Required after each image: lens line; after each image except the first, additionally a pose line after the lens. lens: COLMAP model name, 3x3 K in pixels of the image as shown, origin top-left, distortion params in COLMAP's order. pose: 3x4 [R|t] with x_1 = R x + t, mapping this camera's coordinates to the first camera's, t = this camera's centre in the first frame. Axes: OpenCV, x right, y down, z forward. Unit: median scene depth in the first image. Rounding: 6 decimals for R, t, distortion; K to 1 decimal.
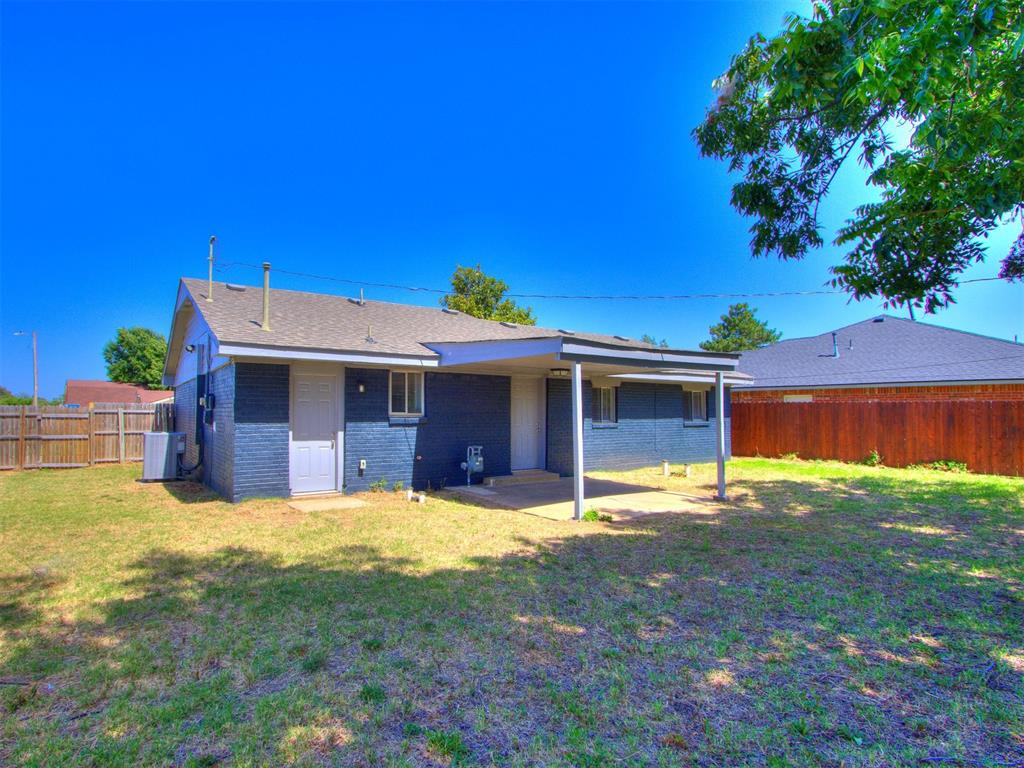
lens RADIAL K [[528.0, 0, 453.8], [0, 528.0, 393.8], [0, 0, 1]] dist [0.003465, 0.000547]
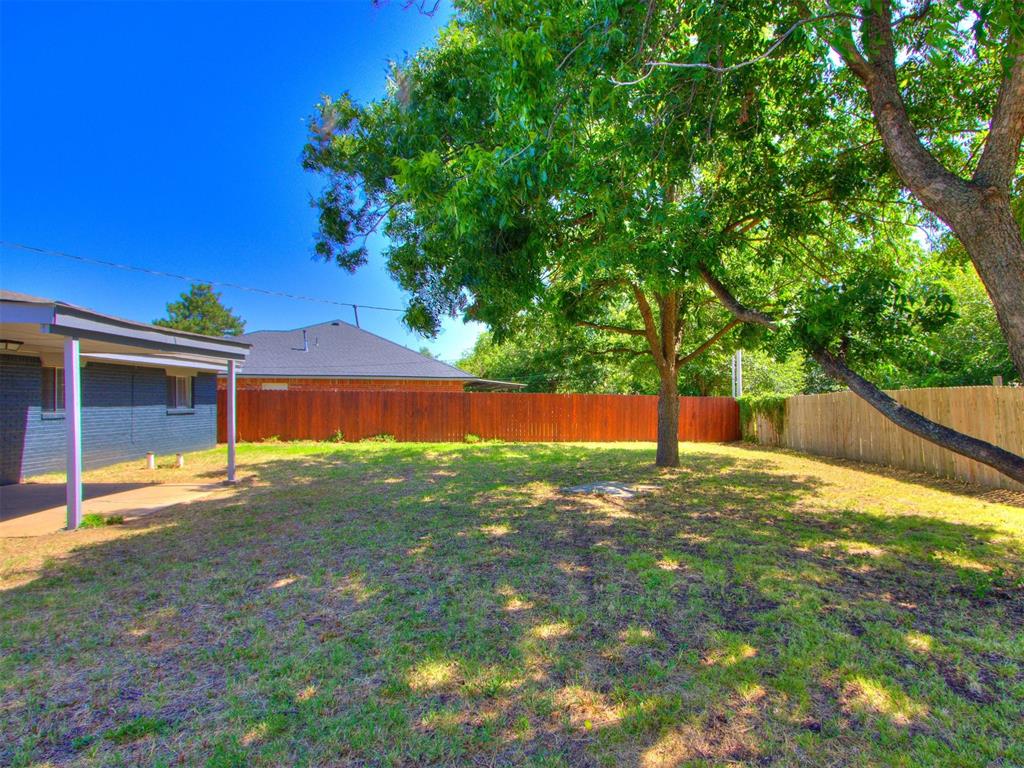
lens RADIAL K [[530.5, 0, 561.5], [0, 530.5, 388.5], [0, 0, 1]] dist [-0.001842, -0.000379]
pose [[0.445542, 0.018874, 0.895062, -0.105050], [-0.032870, 0.999449, -0.004713, -0.001761], [-0.894657, -0.027320, 0.445917, -0.028629]]
